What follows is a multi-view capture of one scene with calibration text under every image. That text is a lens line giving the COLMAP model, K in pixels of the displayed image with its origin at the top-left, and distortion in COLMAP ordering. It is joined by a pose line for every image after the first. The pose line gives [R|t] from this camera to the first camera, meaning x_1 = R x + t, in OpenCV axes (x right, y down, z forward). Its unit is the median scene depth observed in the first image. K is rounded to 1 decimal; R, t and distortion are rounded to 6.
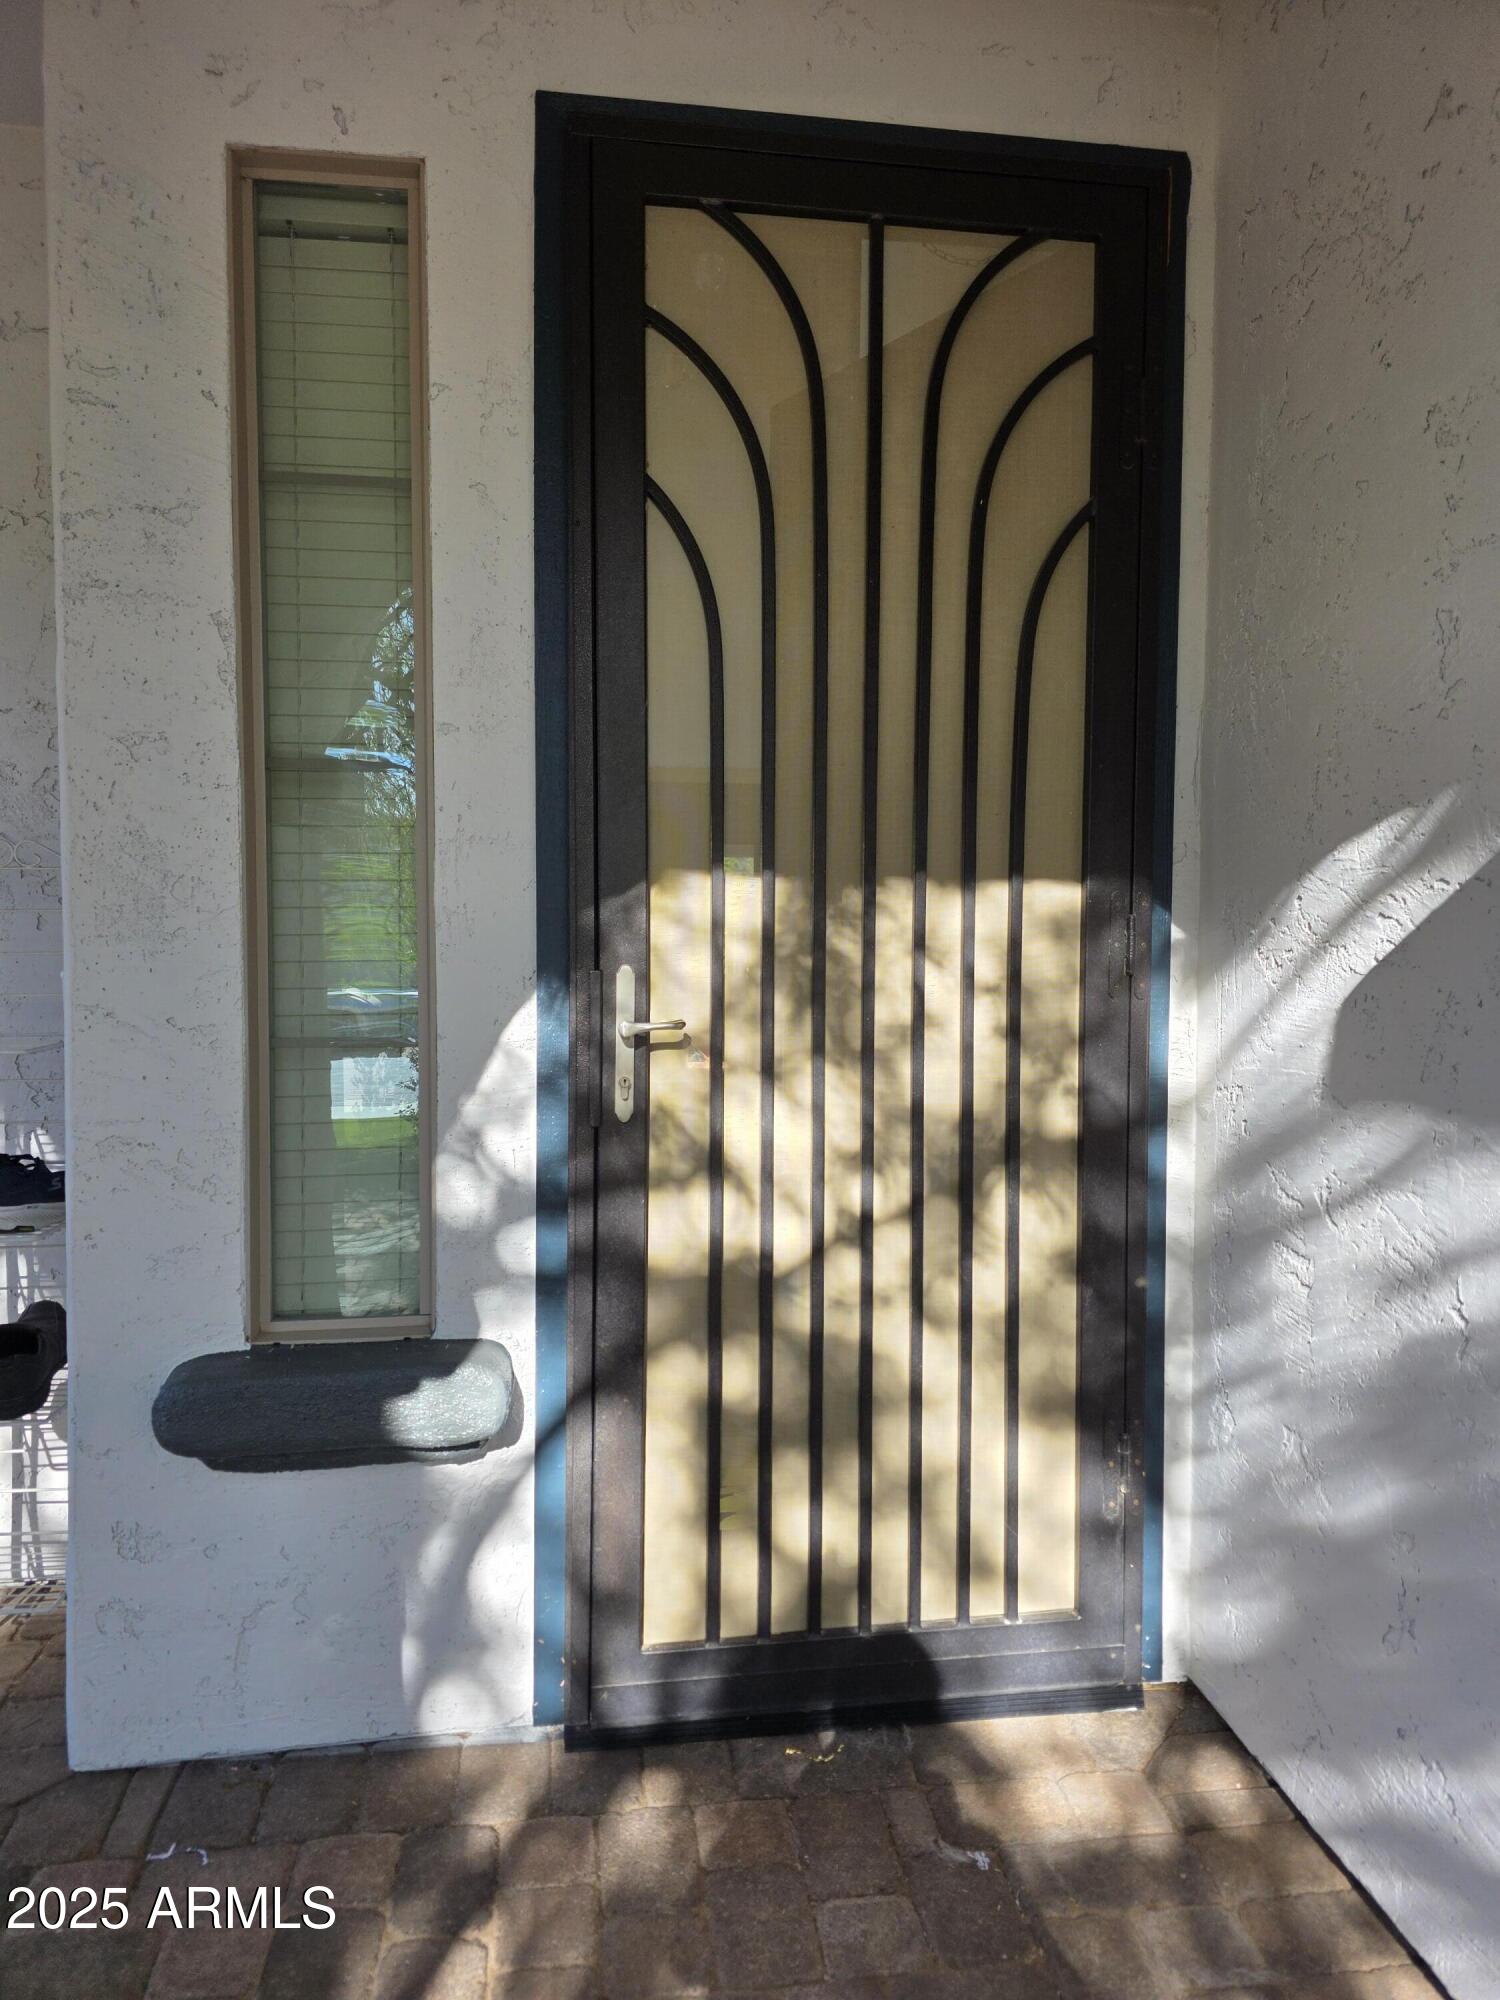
lens RADIAL K [[1368.6, 0, 750.8], [0, 1368.6, 973.0], [0, 0, 1]] dist [0.081781, -0.089997]
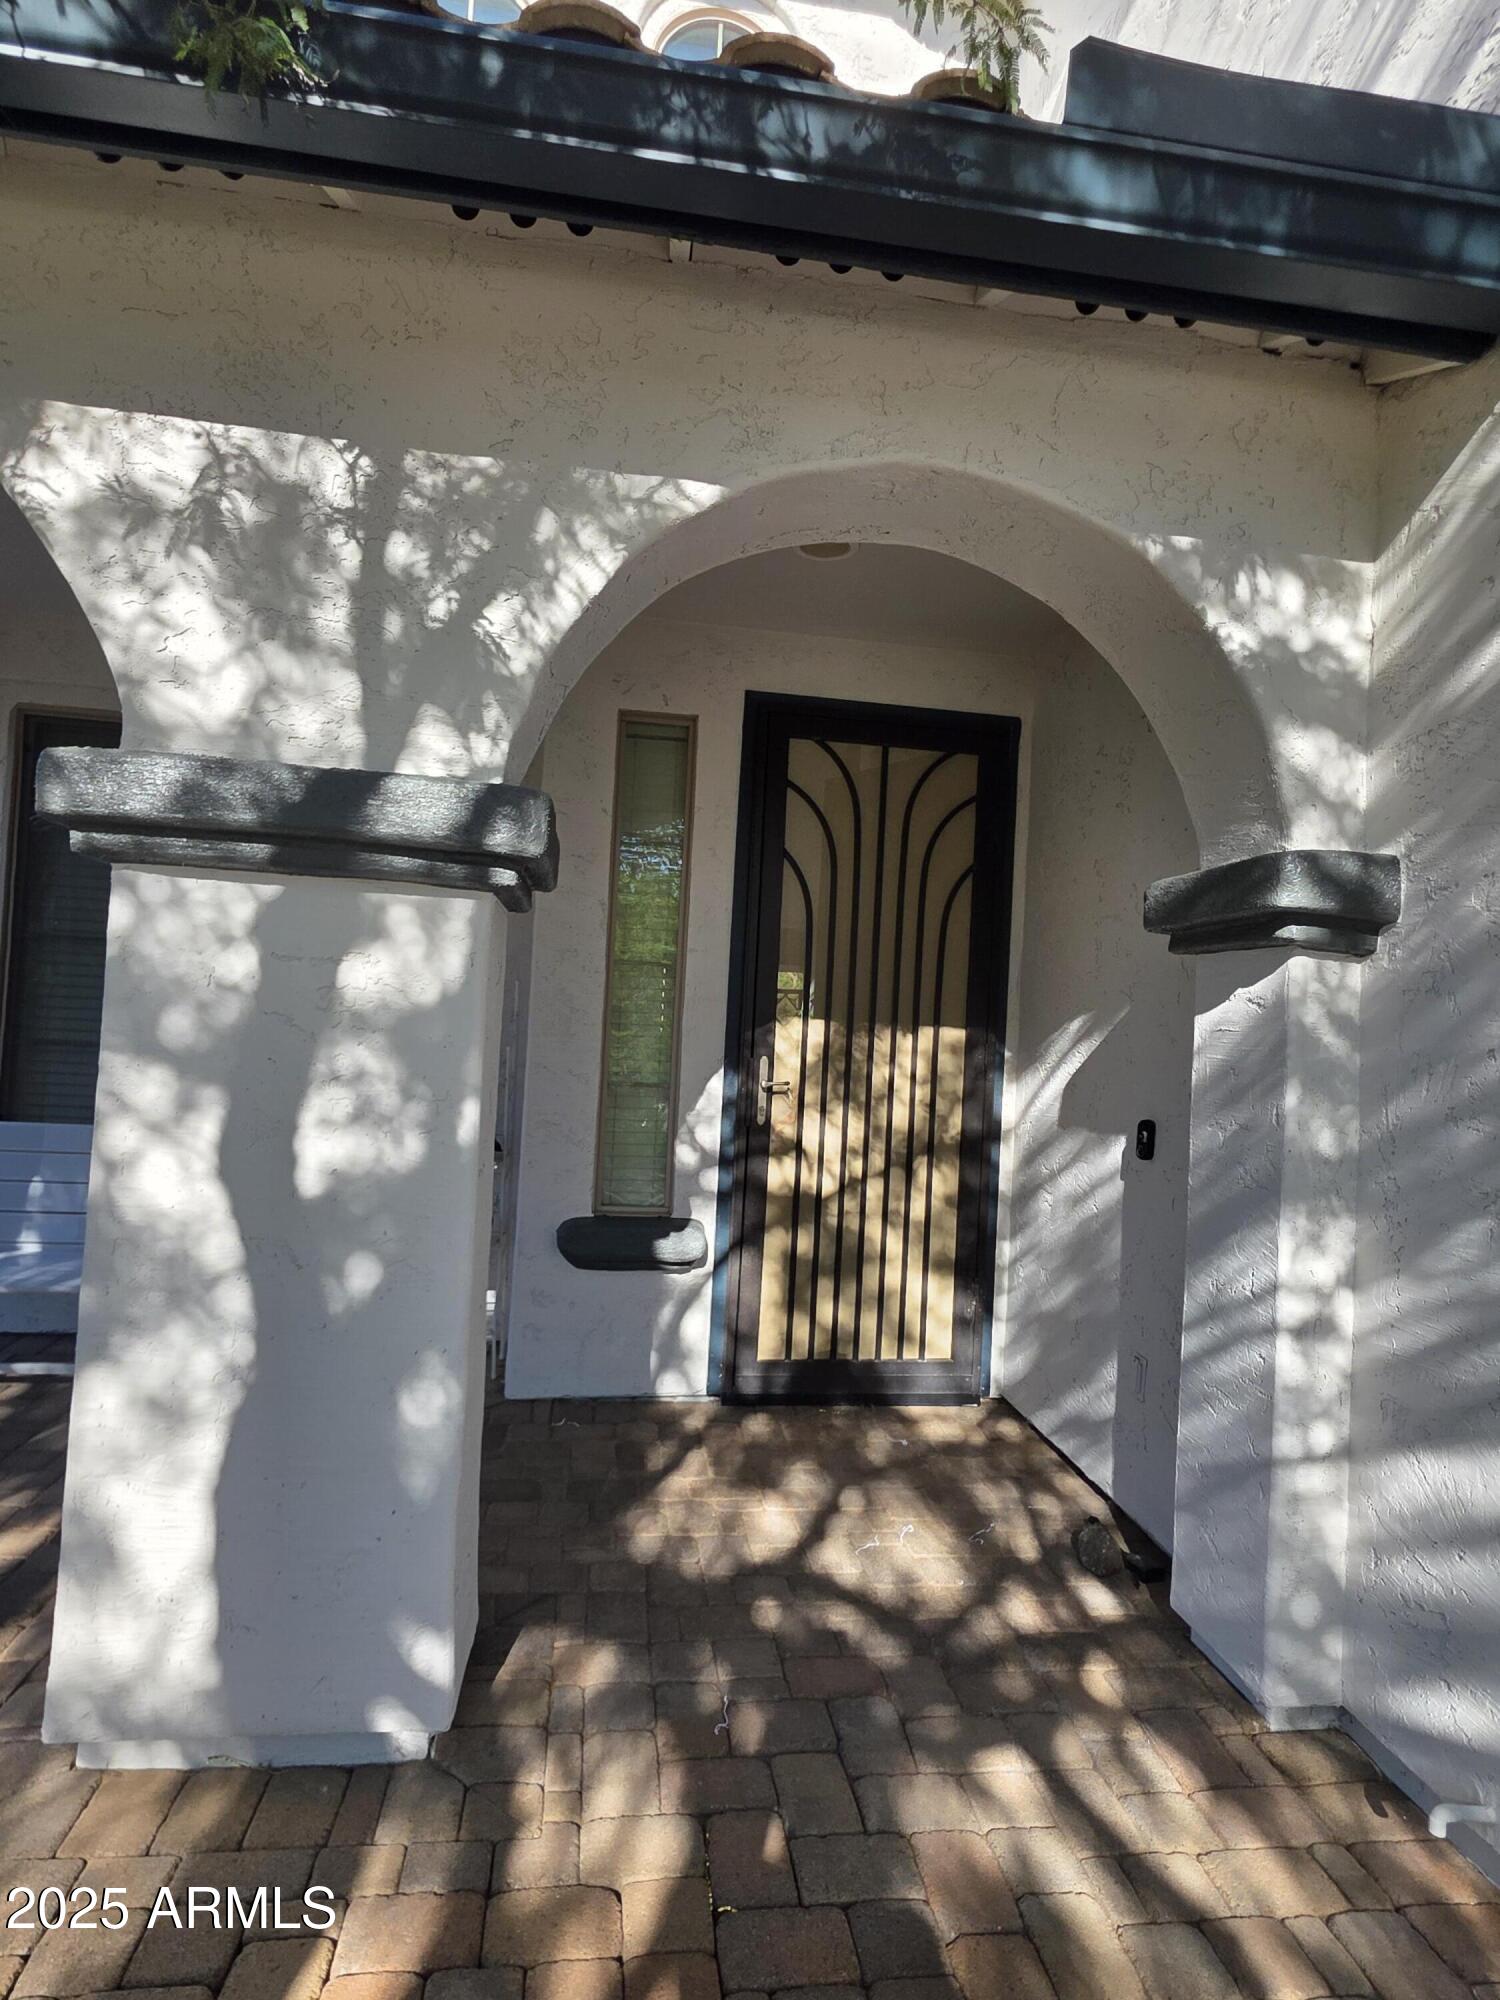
lens RADIAL K [[1070.0, 0, 759.1], [0, 1070.0, 994.2], [0, 0, 1]] dist [0.001457, 0.001117]
pose [[0.998848, 0.047900, 0.002829, -0.106181], [-0.047583, 0.996387, -0.070350, 0.016100], [-0.006189, 0.070134, 0.997518, -0.761204]]
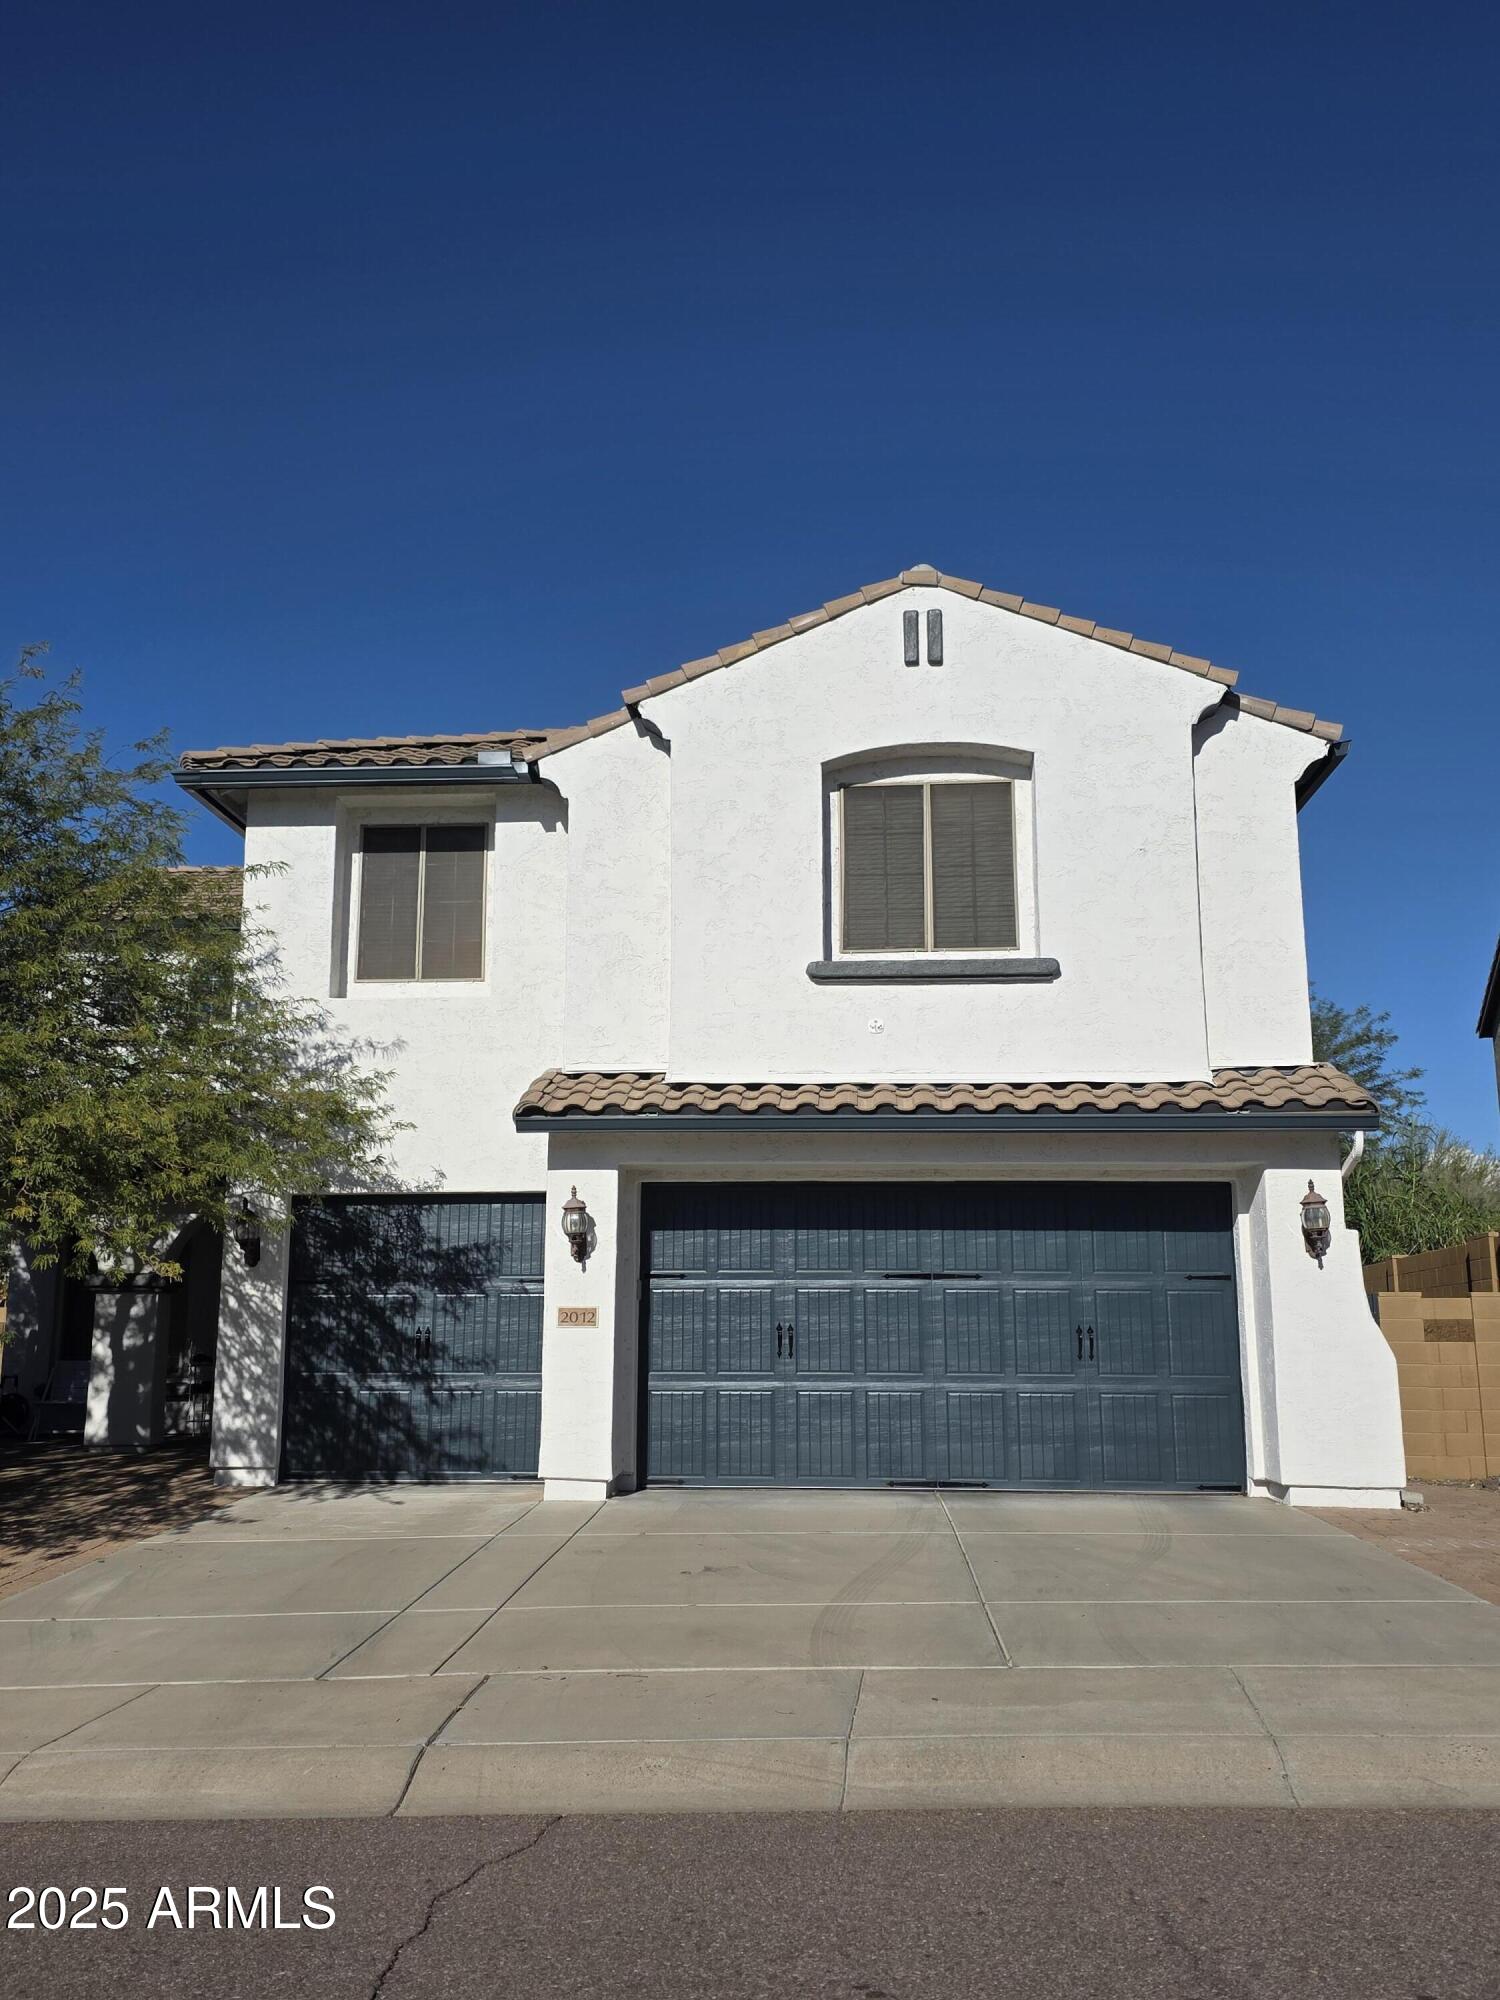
lens RADIAL K [[1732.7, 0, 750.0], [0, 1732.7, 1000.0], [0, 0, 1]] dist [0.081876, -0.128251]
pose [[0.980008, -0.044679, -0.193879, 4.004421], [-0.002014, 0.972182, -0.234219, 0.448372], [0.198950, 0.229927, 0.952655, -7.357486]]
